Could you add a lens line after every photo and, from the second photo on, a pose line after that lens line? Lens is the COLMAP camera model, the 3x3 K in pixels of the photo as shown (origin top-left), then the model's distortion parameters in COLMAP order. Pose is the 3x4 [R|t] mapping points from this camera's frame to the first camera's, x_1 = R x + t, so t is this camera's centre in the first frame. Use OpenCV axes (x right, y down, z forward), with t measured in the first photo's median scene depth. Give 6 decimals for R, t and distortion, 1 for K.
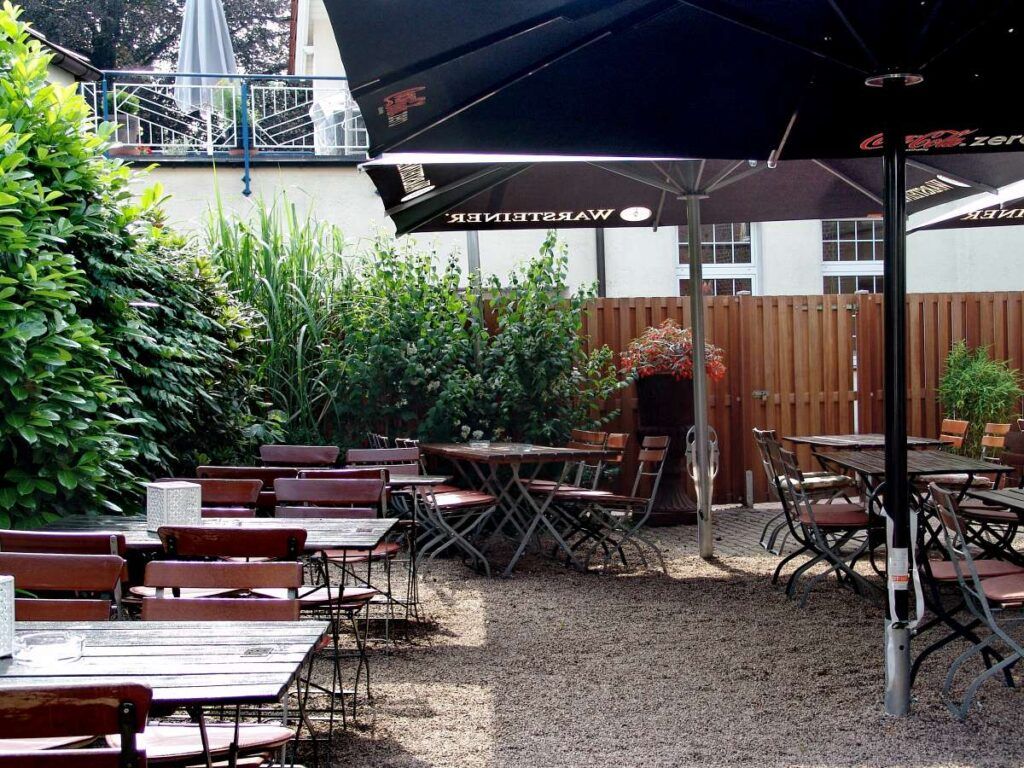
lens RADIAL K [[1493.9, 0, 508.3], [0, 1493.9, 380.0], [0, 0, 1]] dist [0.022093, 0.000000]
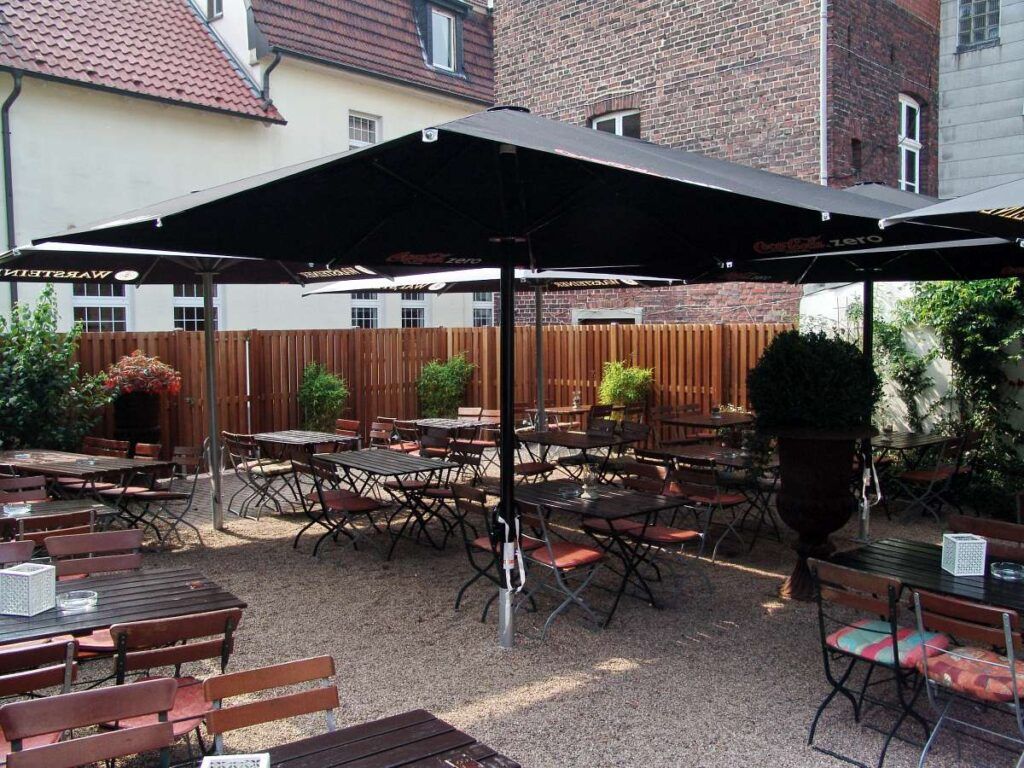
lens RADIAL K [[953.3, 0, 510.2], [0, 953.3, 381.7], [0, 0, 1]] dist [-0.068133, 0.000000]
pose [[0.788459, -0.017453, 0.614840, -0.144341], [-0.001580, 0.999537, 0.030398, -0.035538], [-0.615086, -0.024939, 0.788066, 0.095341]]
